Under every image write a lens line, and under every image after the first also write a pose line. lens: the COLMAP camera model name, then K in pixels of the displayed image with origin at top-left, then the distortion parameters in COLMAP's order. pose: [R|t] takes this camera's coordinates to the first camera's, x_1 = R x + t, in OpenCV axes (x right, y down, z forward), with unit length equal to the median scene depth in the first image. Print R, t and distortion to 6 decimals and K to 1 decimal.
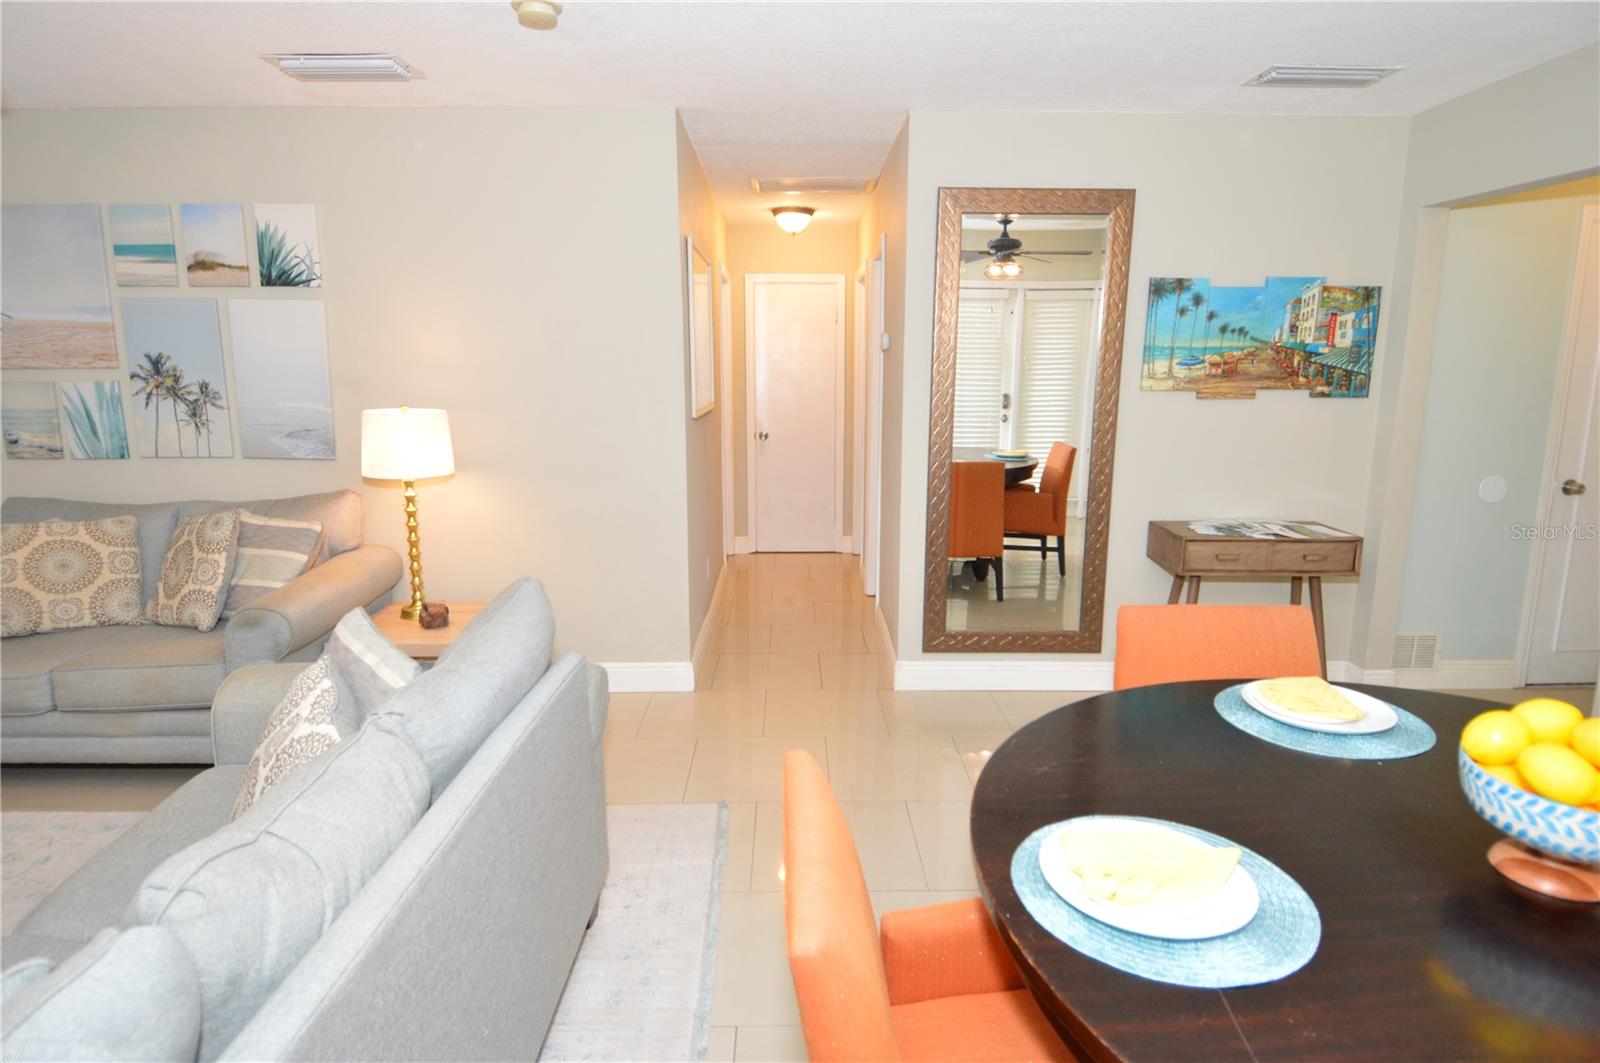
lens RADIAL K [[880.4, 0, 807.4], [0, 880.4, 527.6], [0, 0, 1]] dist [0.022307, -0.032630]
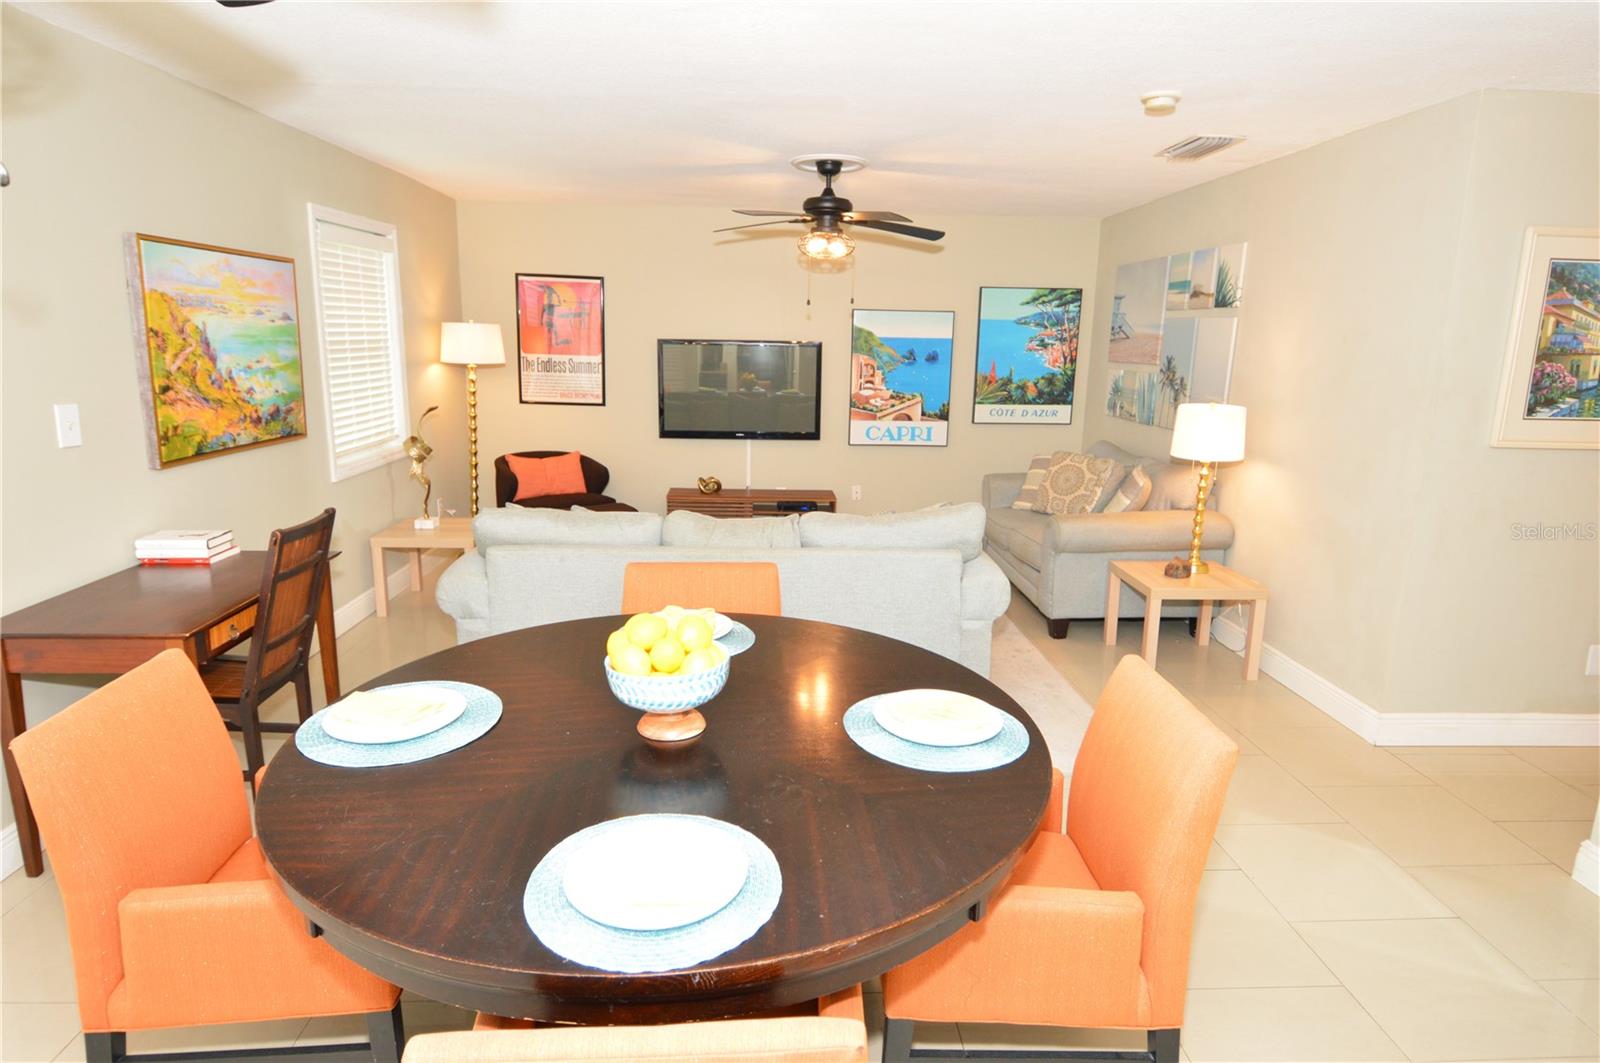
lens RADIAL K [[901.7, 0, 797.7], [0, 901.7, 525.4], [0, 0, 1]] dist [0.024792, -0.027925]
pose [[0.017761, 0.203344, -0.978946, 0.773687], [-0.206355, 0.958766, 0.195408, -0.093684], [0.978316, 0.198540, 0.058990, 0.362329]]
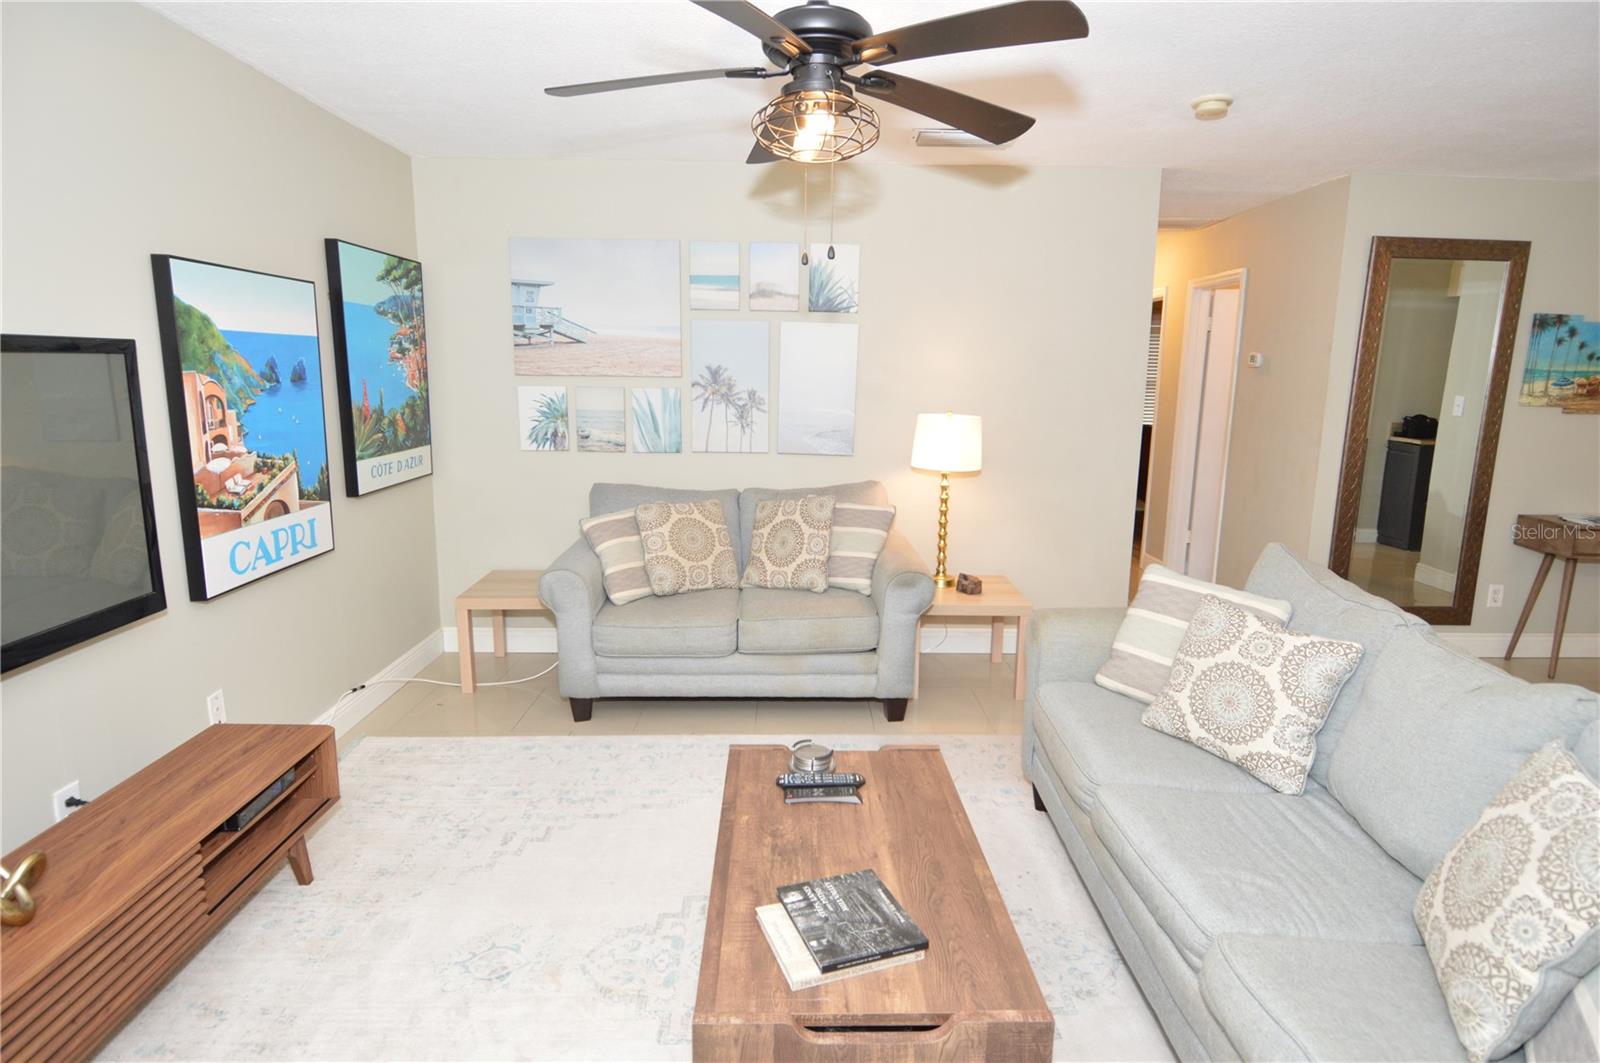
lens RADIAL K [[852.2, 0, 810.4], [0, 852.2, 525.5], [0, 0, 1]] dist [0.020010, -0.029453]
pose [[0.999940, 0.010910, 0.001284, -0.607300], [-0.010898, 0.999901, -0.008893, 0.030009], [-0.001381, 0.008878, 0.999960, -0.164813]]
